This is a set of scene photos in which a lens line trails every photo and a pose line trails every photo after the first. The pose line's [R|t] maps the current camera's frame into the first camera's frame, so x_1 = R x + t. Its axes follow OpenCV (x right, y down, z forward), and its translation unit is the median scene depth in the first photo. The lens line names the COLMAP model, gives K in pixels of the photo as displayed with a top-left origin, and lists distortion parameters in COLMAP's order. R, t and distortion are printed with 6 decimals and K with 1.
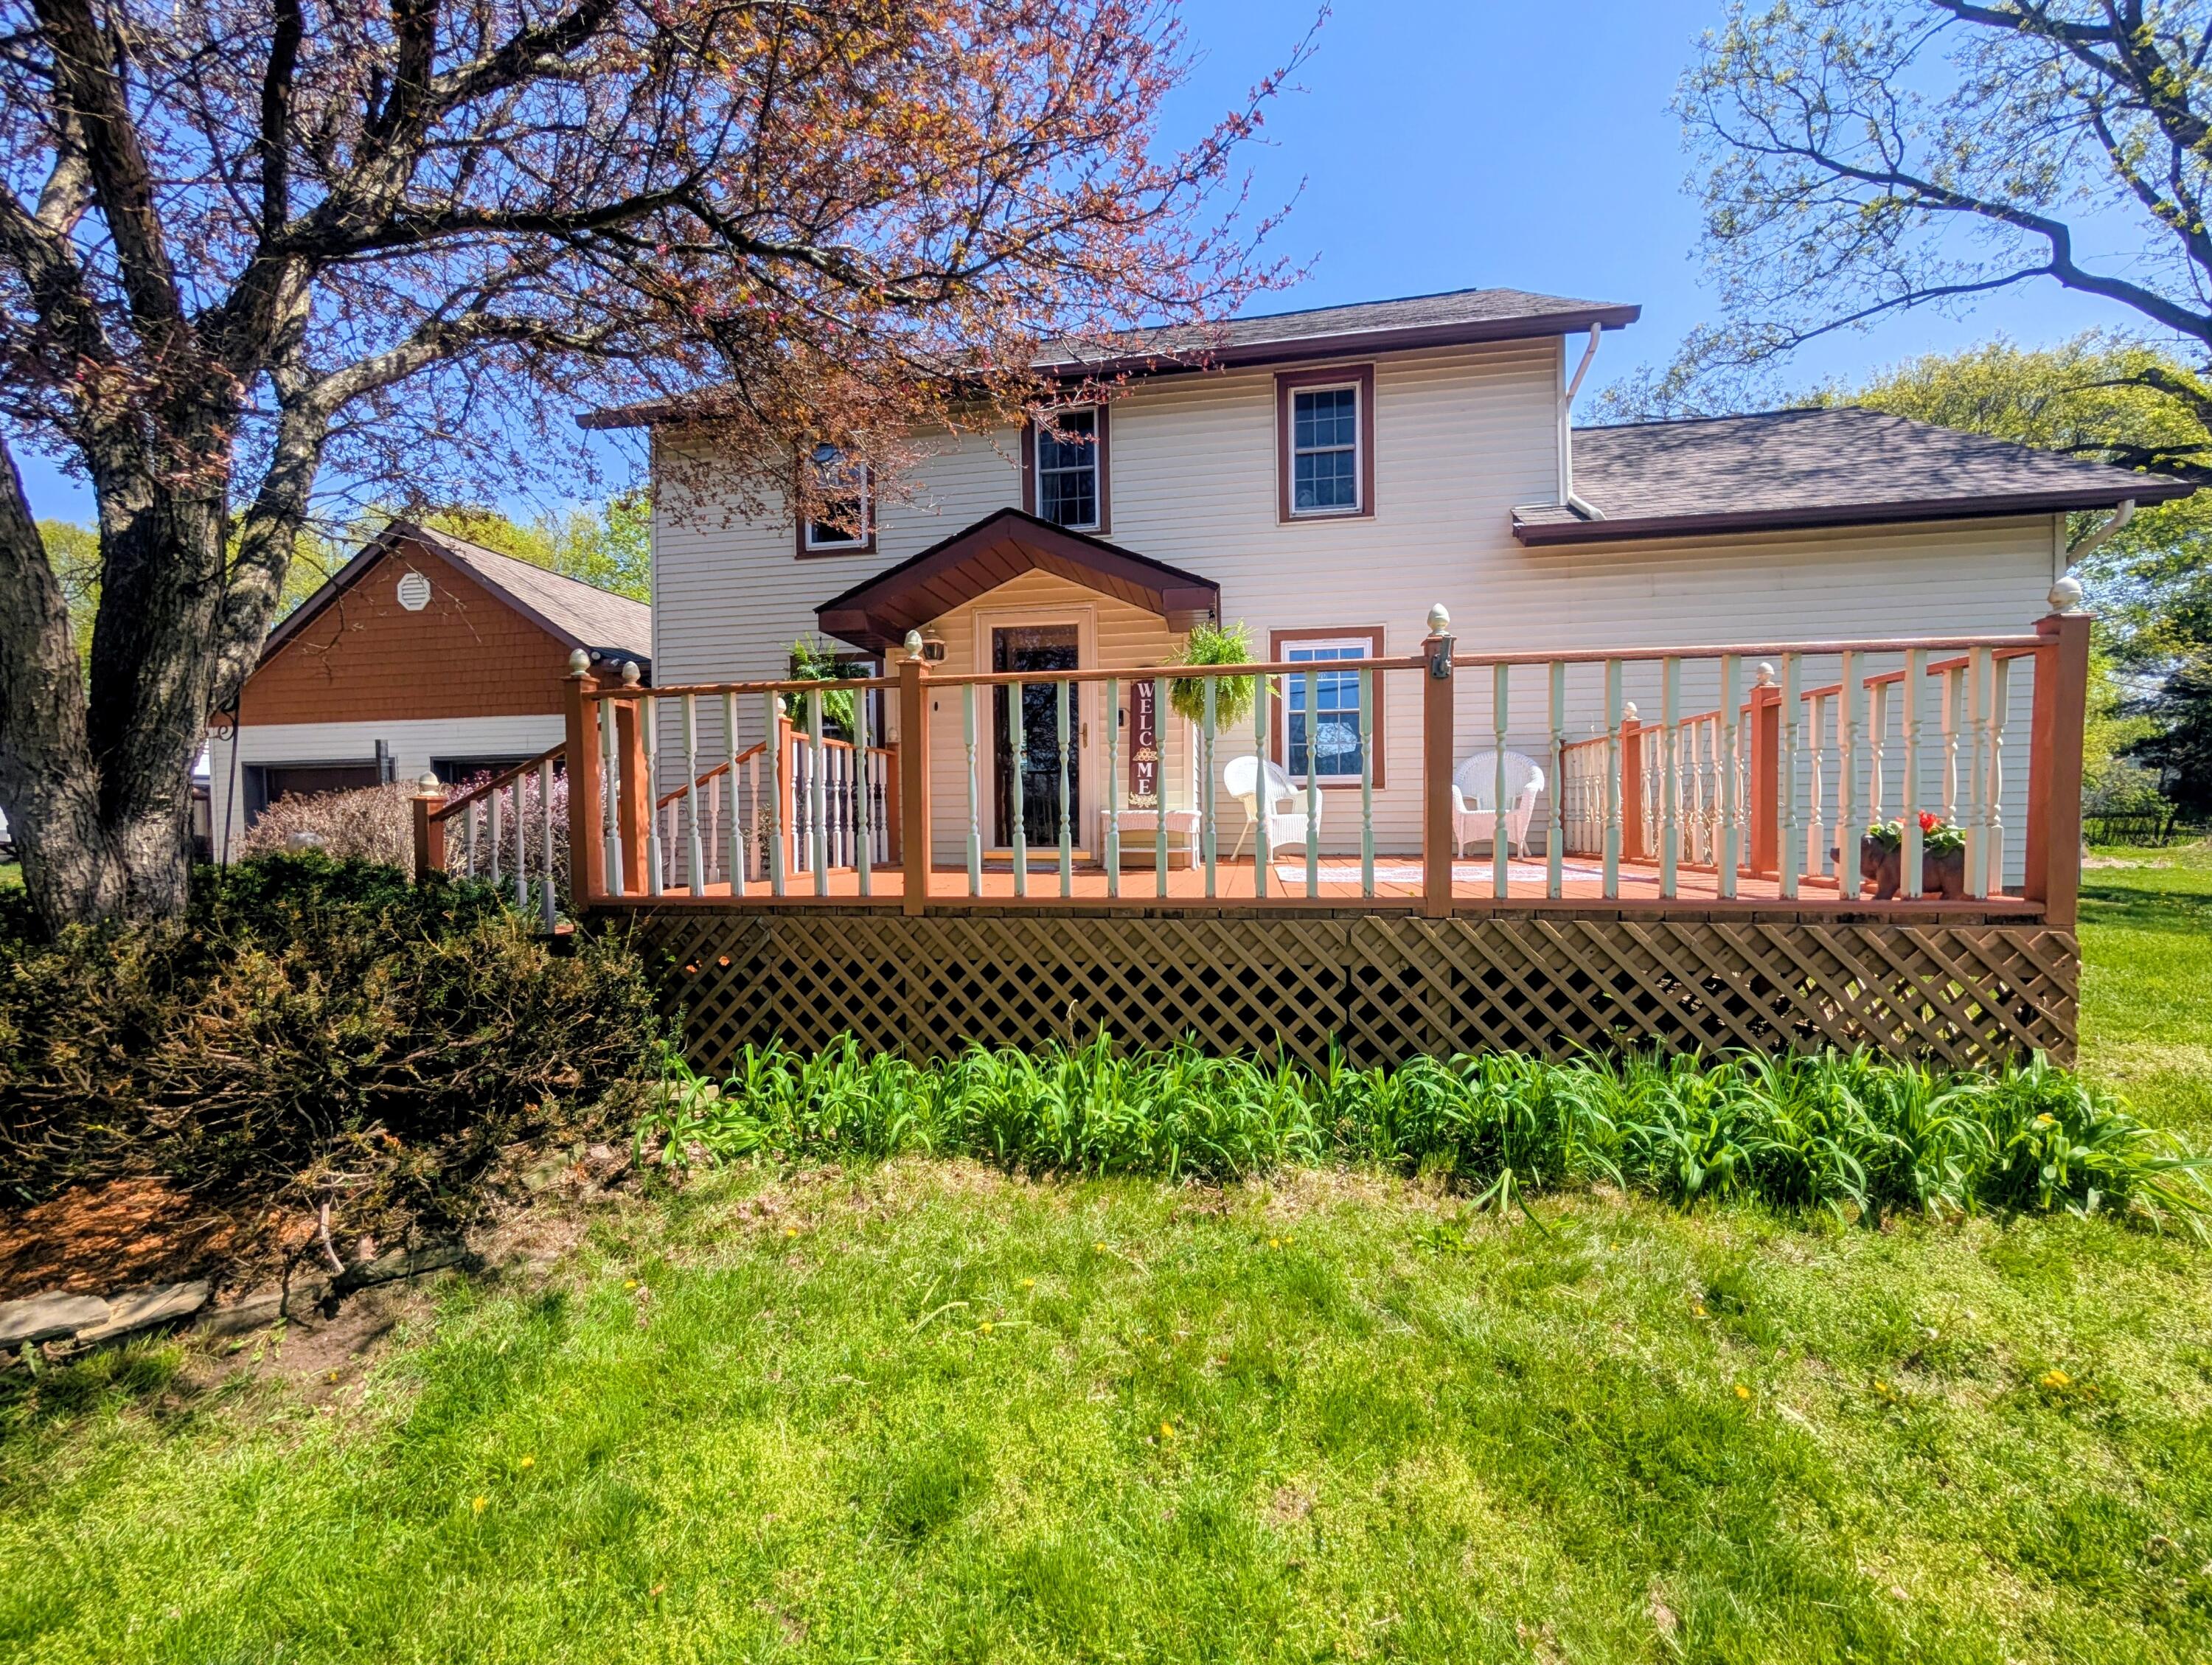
lens RADIAL K [[857.1, 0, 1106.0], [0, 857.1, 832.5], [0, 0, 1]] dist [-0.000534, -0.000249]
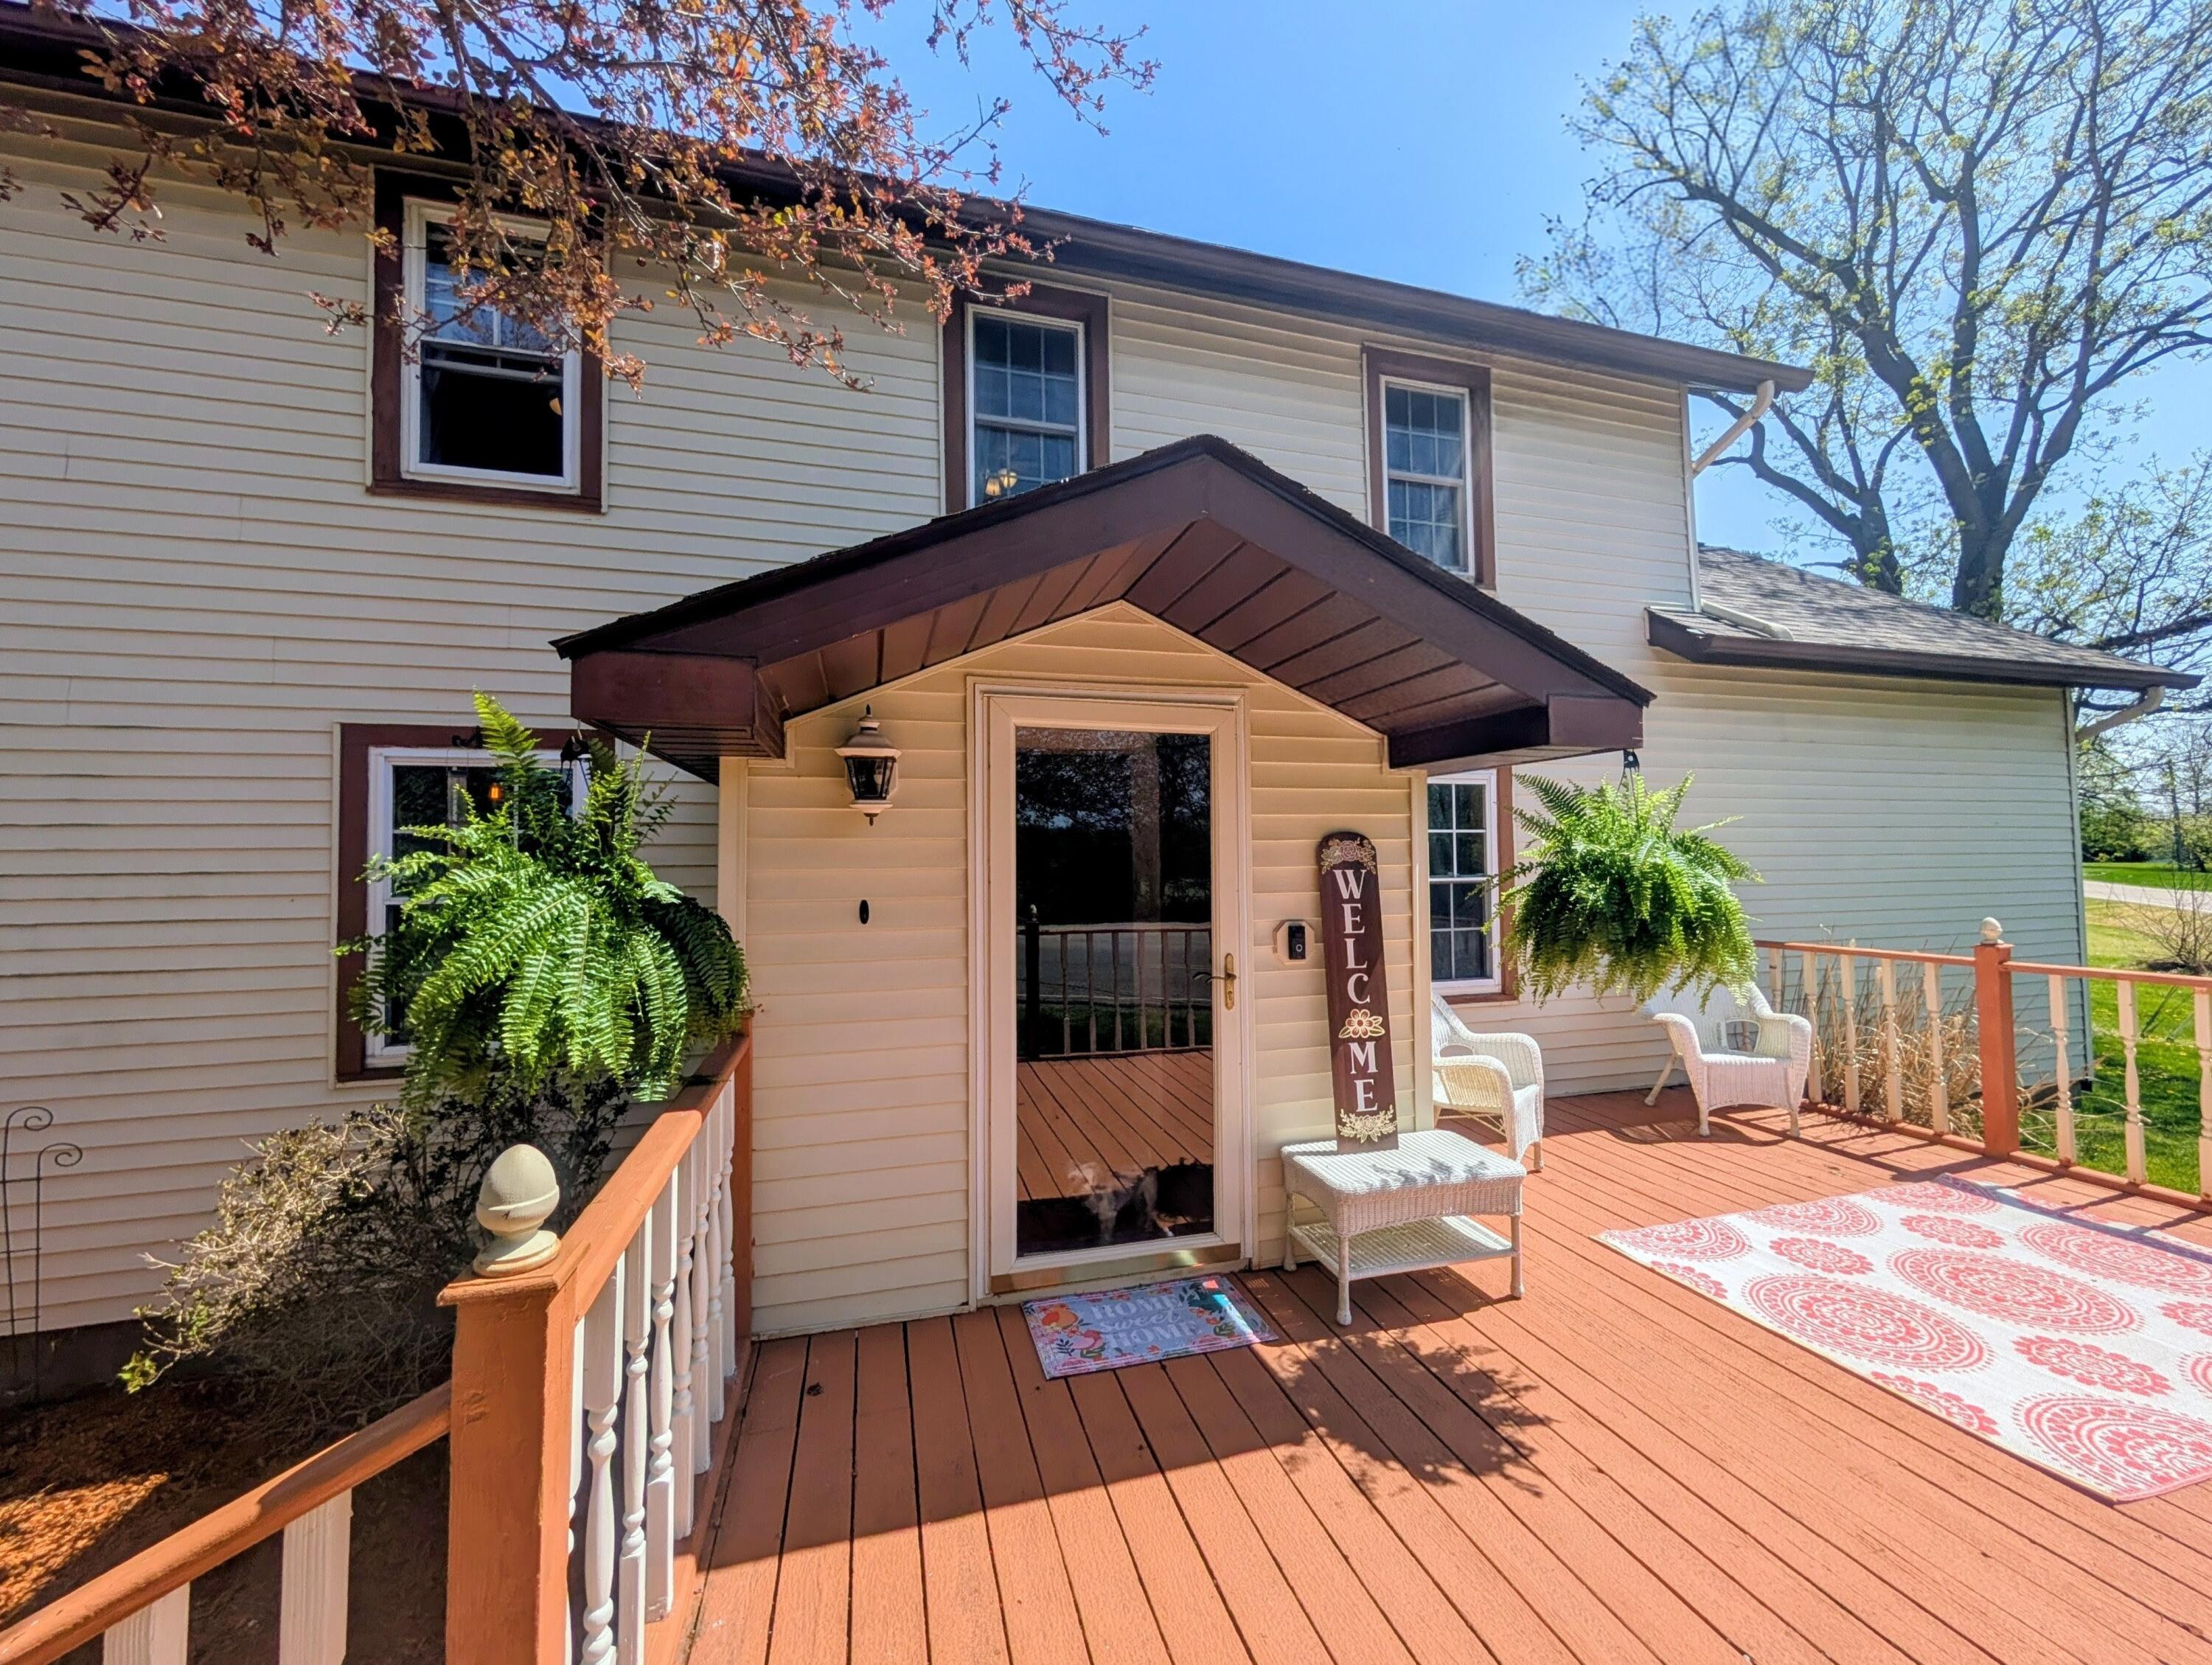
lens RADIAL K [[857.1, 0, 1106.0], [0, 857.1, 832.5], [0, 0, 1]] dist [-0.000534, -0.000249]
pose [[0.897313, 0.017233, 0.441058, -0.274091], [0.006977, 0.998559, -0.053210, -0.162562], [-0.441339, 0.050823, 0.895900, 0.598238]]
